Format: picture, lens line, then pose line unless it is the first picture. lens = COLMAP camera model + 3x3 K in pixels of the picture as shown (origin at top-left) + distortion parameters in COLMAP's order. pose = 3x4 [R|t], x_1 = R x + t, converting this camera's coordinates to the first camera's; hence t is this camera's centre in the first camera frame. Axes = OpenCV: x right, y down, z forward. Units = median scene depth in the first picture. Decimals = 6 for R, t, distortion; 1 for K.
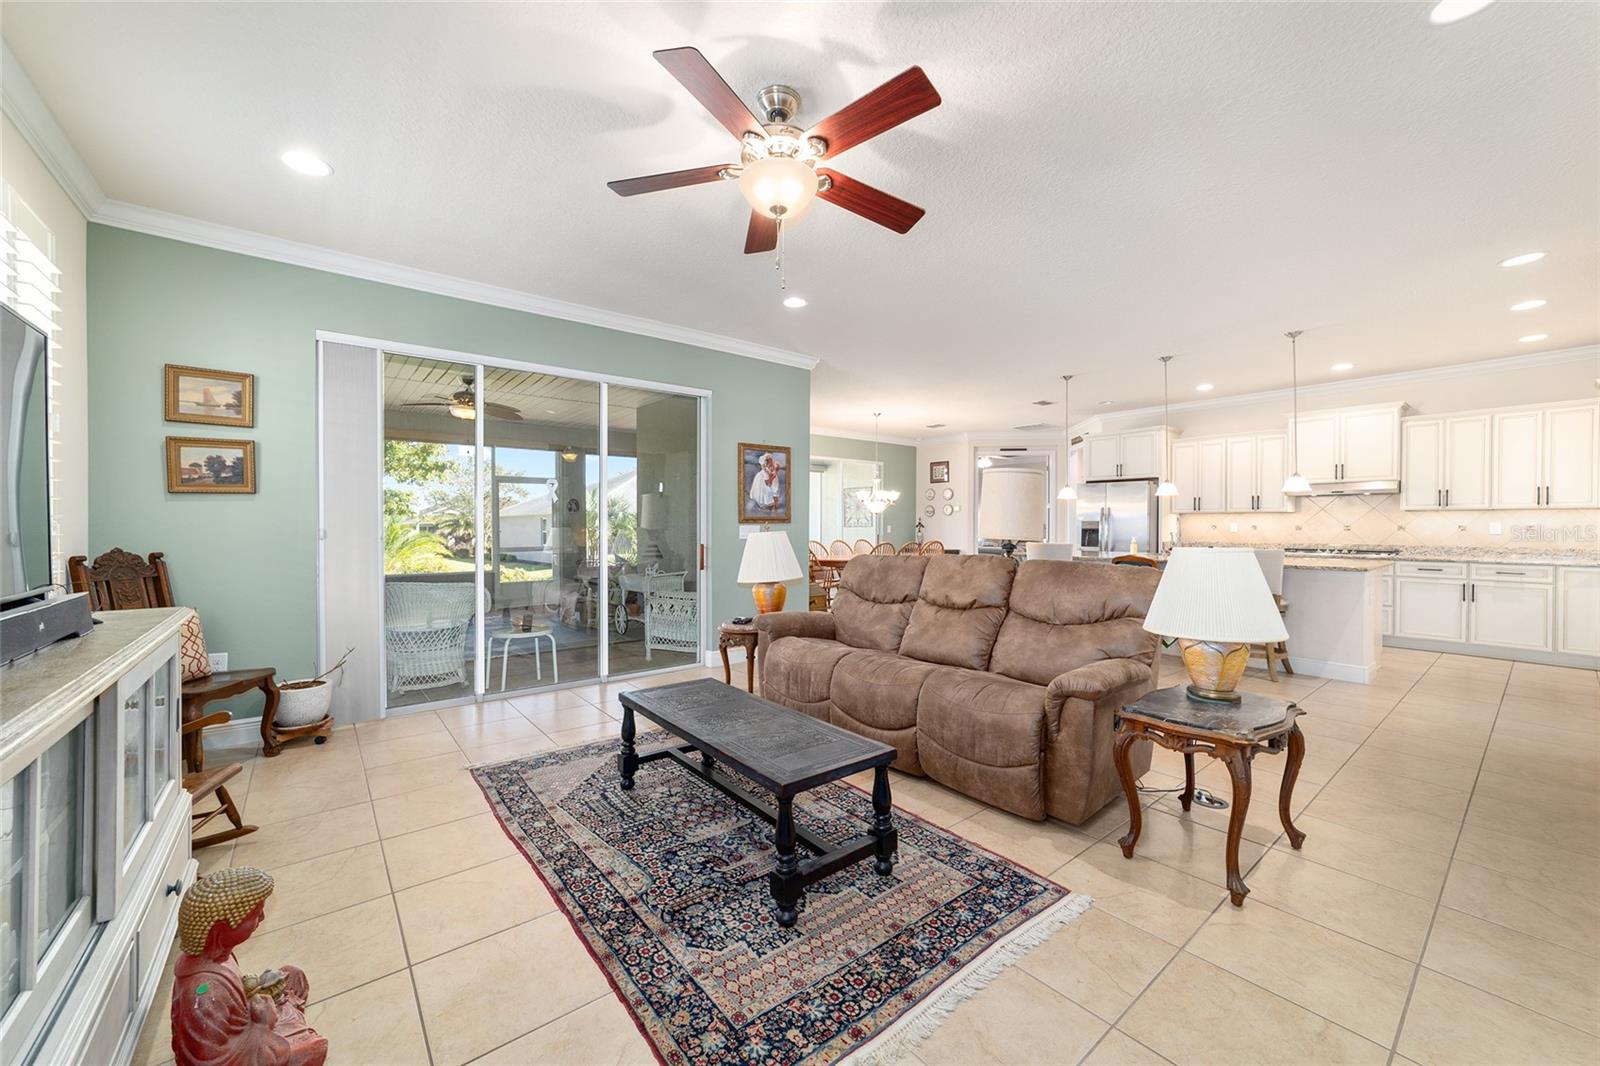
lens RADIAL K [[611.9, 0, 800.0], [0, 611.9, 533.0], [0, 0, 1]] dist [-0.022148, 0.010314]
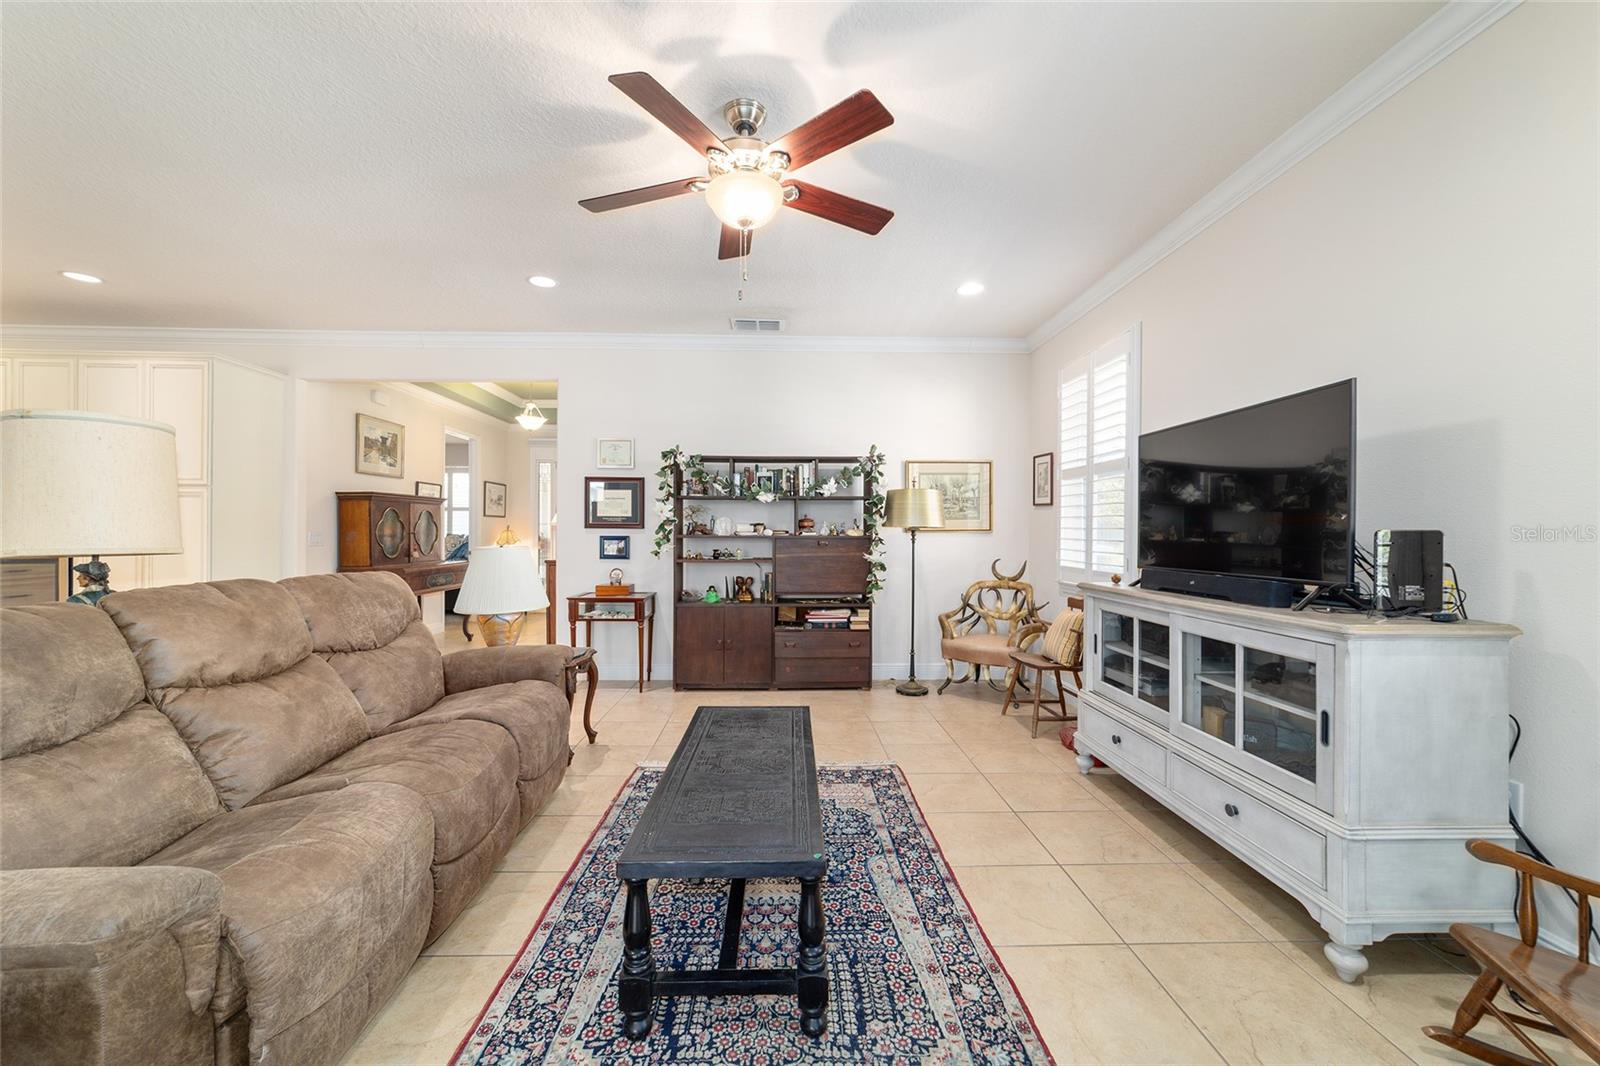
lens RADIAL K [[617.0, 0, 799.4], [0, 617.0, 538.1], [0, 0, 1]] dist [-0.020827, 0.010865]
pose [[-0.798616, -0.008330, 0.601784, -0.506503], [0.001847, 0.999866, 0.016292, -0.012792], [-0.601838, 0.014123, -0.798493, 1.227139]]
